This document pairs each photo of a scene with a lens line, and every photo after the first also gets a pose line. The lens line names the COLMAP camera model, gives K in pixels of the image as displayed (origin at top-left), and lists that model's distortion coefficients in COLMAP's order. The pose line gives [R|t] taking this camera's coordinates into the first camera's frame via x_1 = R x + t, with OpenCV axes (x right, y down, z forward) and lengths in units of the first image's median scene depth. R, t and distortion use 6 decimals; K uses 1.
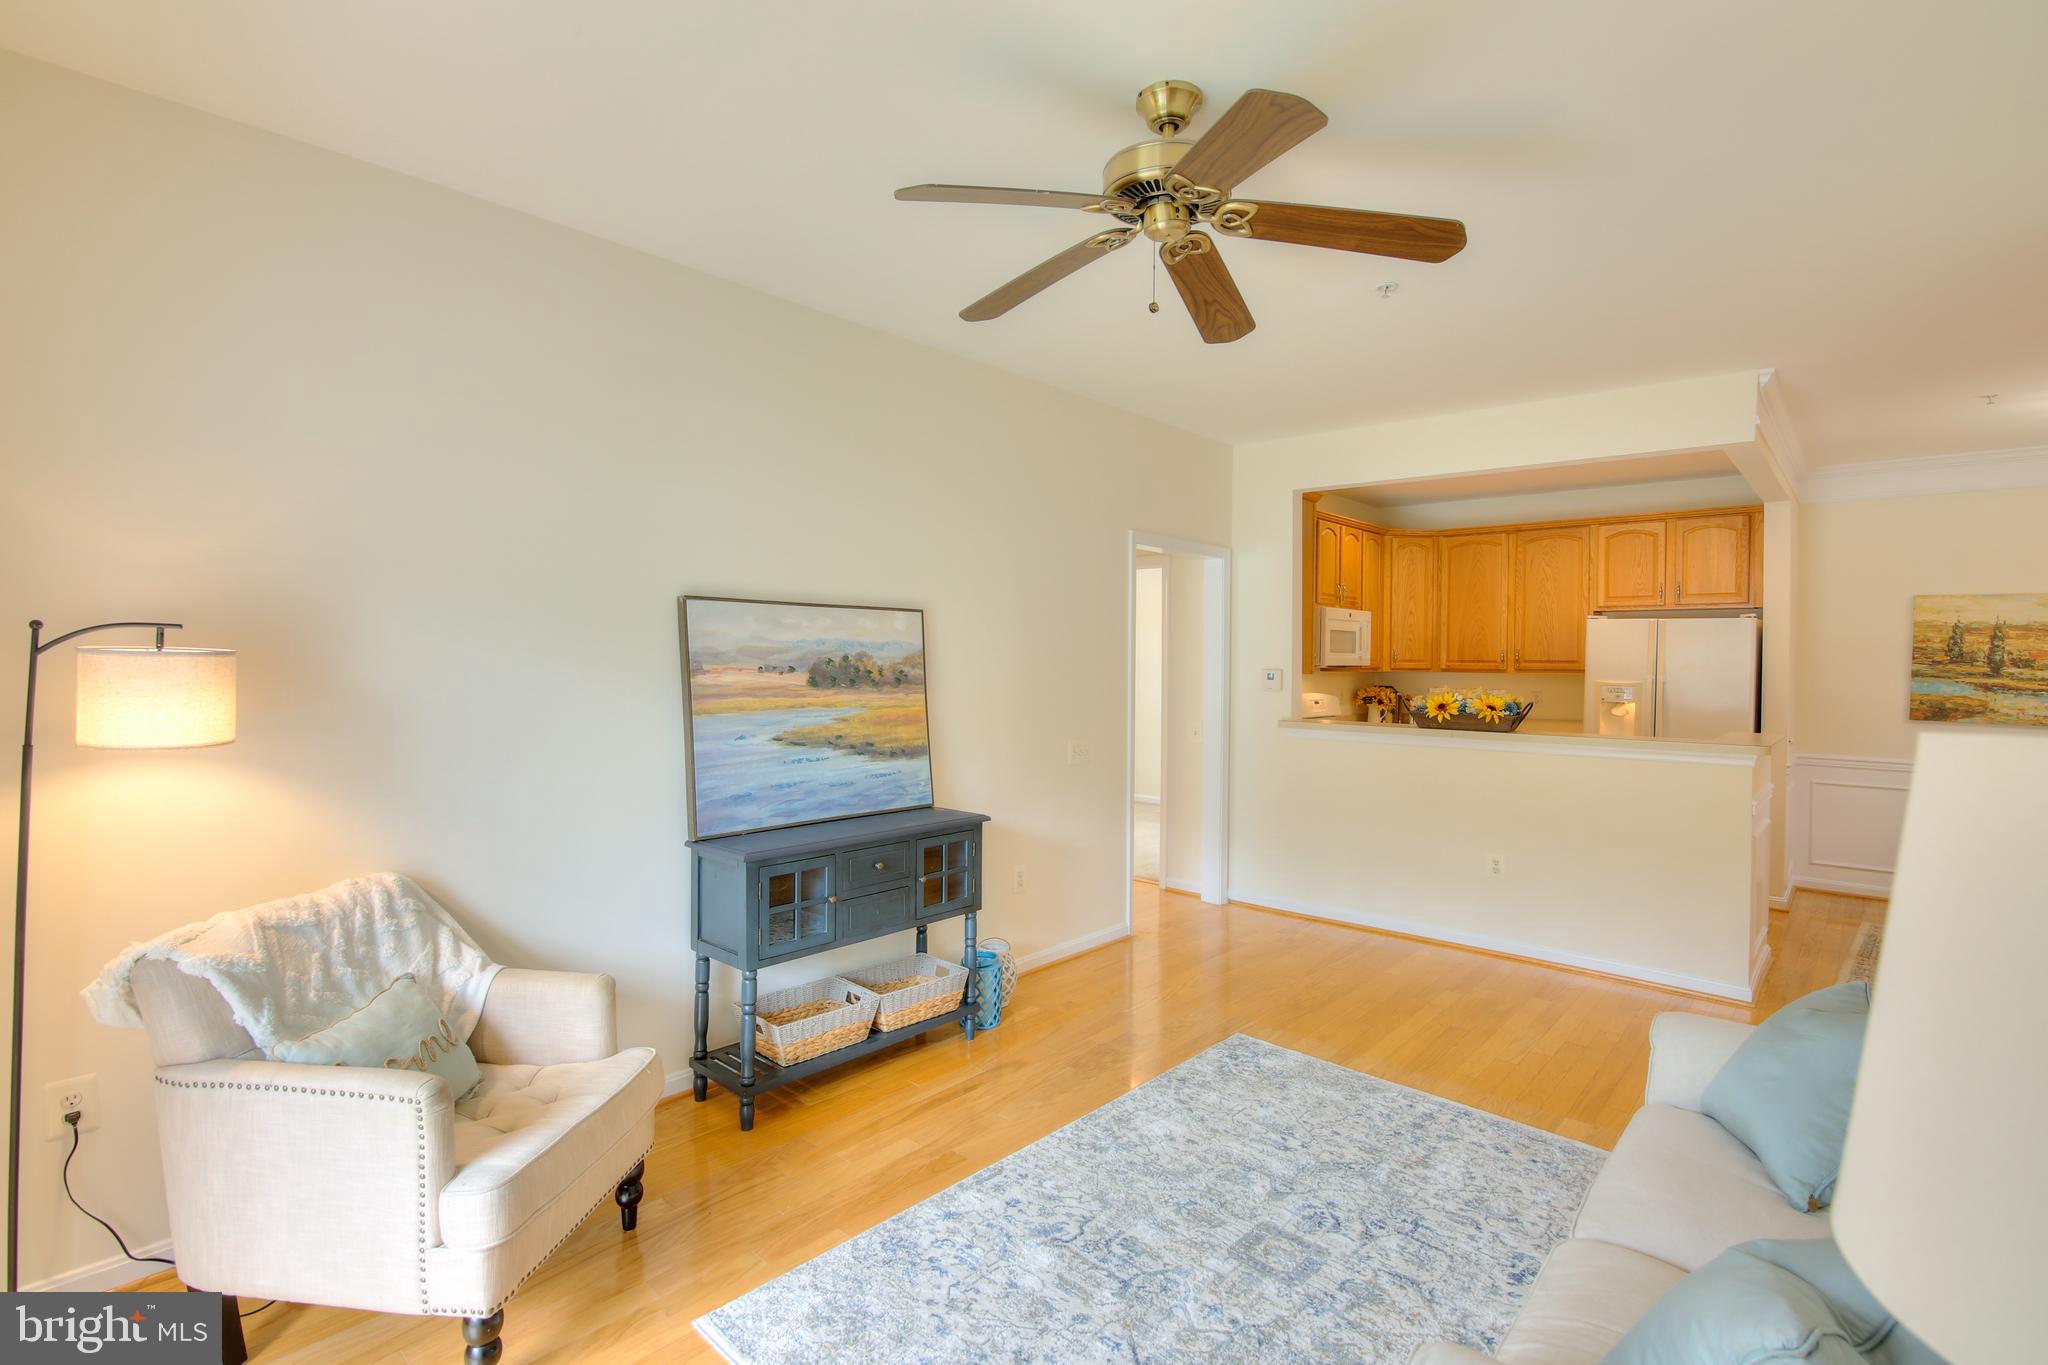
lens RADIAL K [[960.9, 0, 1025.0], [0, 960.9, 675.5], [0, 0, 1]] dist [-0.014980, 0.000071]
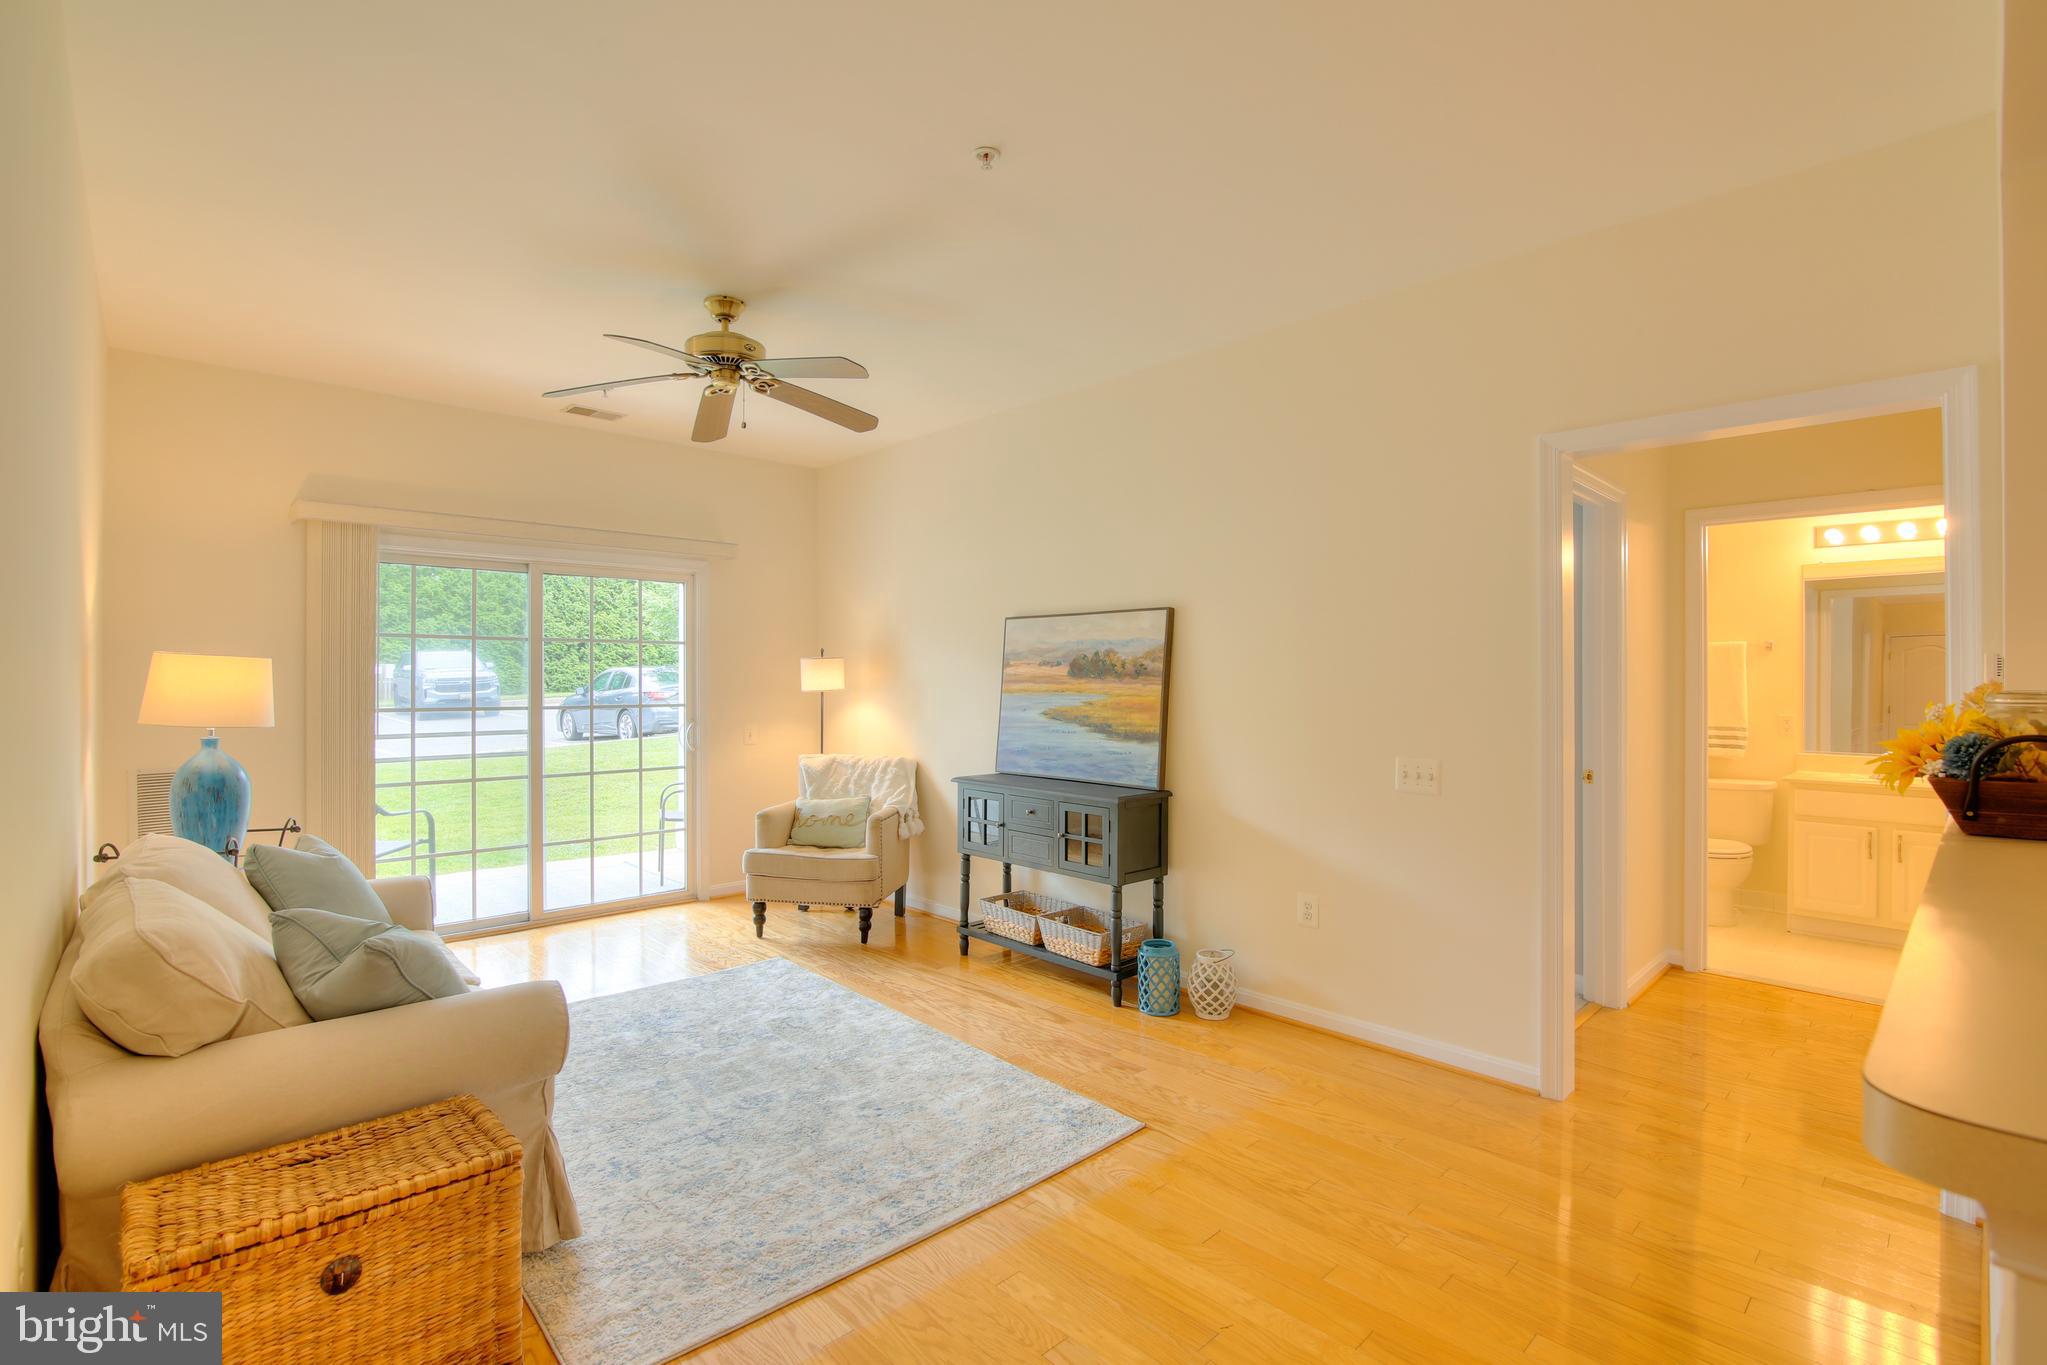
lens RADIAL K [[933.3, 0, 1018.8], [0, 933.3, 676.6], [0, 0, 1]] dist [-0.020300, 0.001044]
pose [[-0.079651, -0.009652, -0.996776, 0.672845], [-0.019828, 0.999771, -0.008097, 0.014894], [0.996626, 0.019119, -0.079824, 0.655563]]
